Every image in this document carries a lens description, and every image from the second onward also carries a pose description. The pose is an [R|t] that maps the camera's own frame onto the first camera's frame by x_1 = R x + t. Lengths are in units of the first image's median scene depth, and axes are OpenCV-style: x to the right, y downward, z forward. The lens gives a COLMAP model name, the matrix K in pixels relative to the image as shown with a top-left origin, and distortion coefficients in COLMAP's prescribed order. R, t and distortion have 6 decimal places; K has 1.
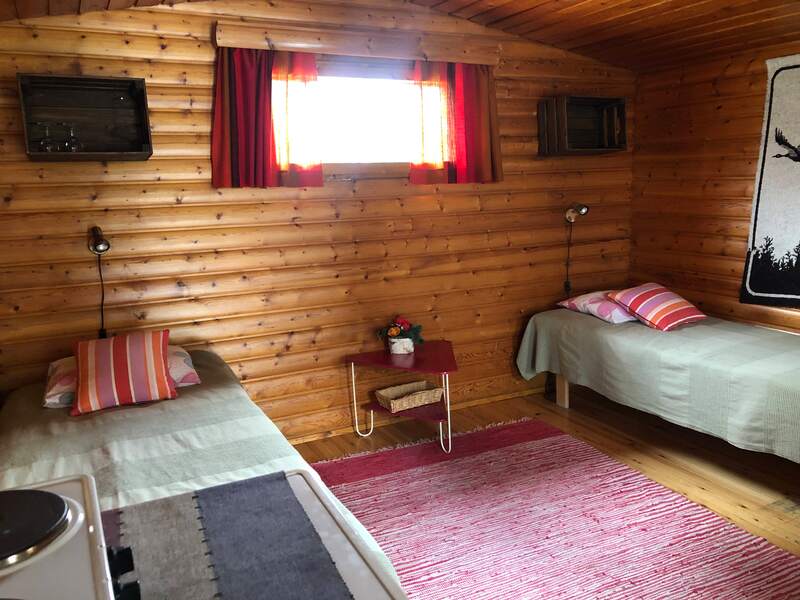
lens RADIAL K [[655.4, 0, 400.0], [0, 655.4, 300.0], [0, 0, 1]] dist [0.005824, 0.003916]
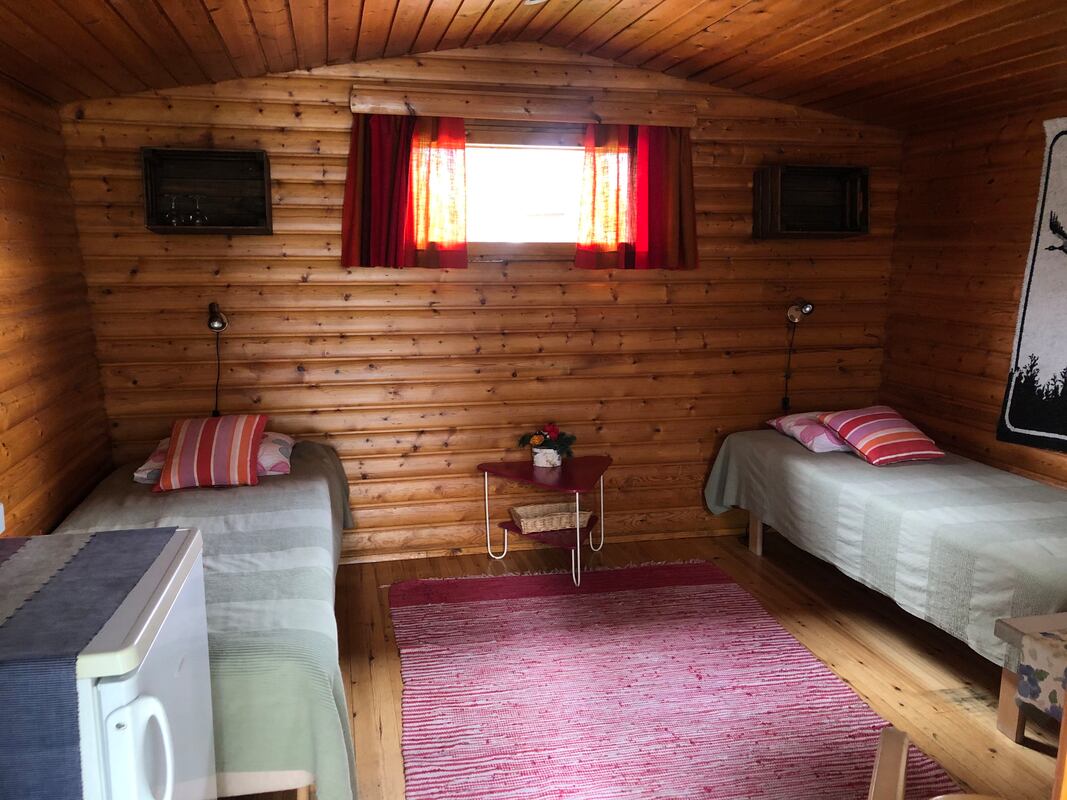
lens RADIAL K [[874.1, 0, 533.5], [0, 874.1, 400.0], [0, 0, 1]] dist [0.005824, 0.003916]
pose [[0.970647, 0.068986, -0.230401, 0.250623], [-0.071849, 0.997407, -0.004047, 0.001090], [0.229524, 0.020482, 0.973087, -0.113771]]
